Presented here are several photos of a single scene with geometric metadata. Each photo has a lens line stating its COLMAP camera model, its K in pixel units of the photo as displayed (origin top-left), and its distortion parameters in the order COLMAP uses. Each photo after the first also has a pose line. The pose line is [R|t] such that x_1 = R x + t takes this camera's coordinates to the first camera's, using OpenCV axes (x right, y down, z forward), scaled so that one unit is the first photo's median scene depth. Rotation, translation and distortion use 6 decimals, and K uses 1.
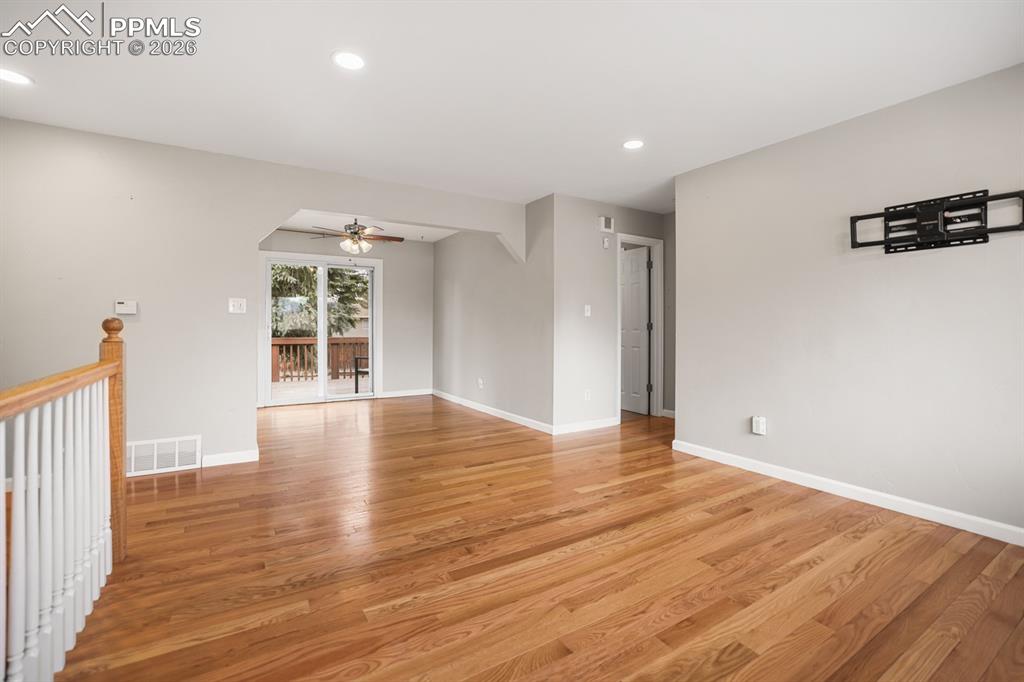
lens RADIAL K [[434.1, 0, 502.8], [0, 434.1, 336.7], [0, 0, 1]] dist [-0.027844, 0.000447]
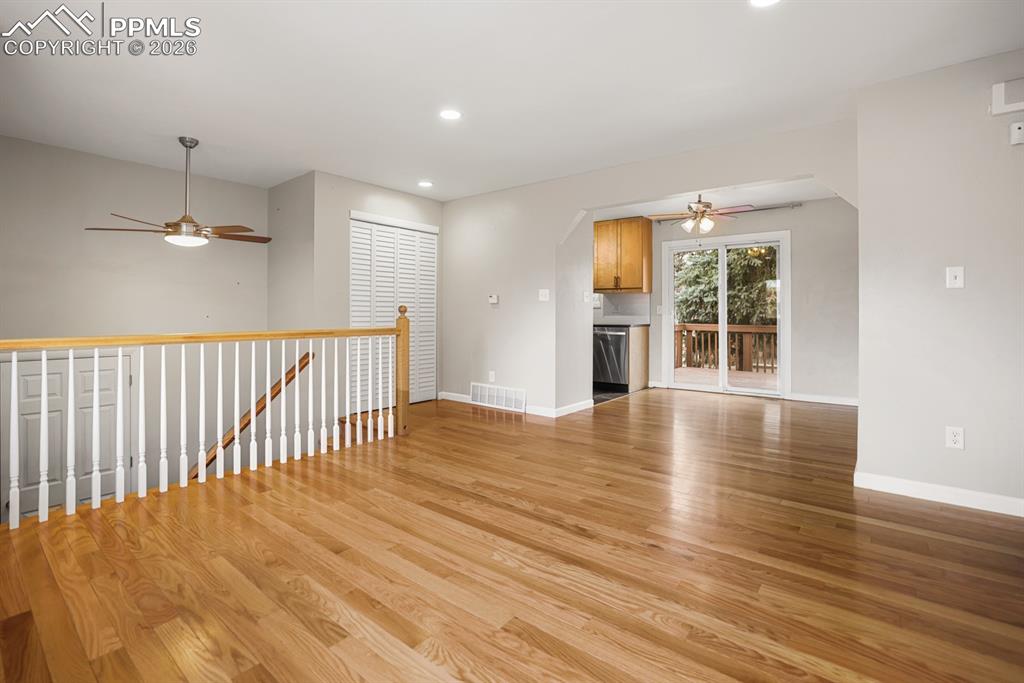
lens RADIAL K [[454.7, 0, 503.4], [0, 454.7, 334.2], [0, 0, 1]] dist [-0.026321, 0.000439]
pose [[0.355612, 0.033809, -0.934022, 1.002394], [-0.016700, 0.999416, 0.029817, 0.006007], [0.934485, 0.004995, 0.355969, 0.607332]]
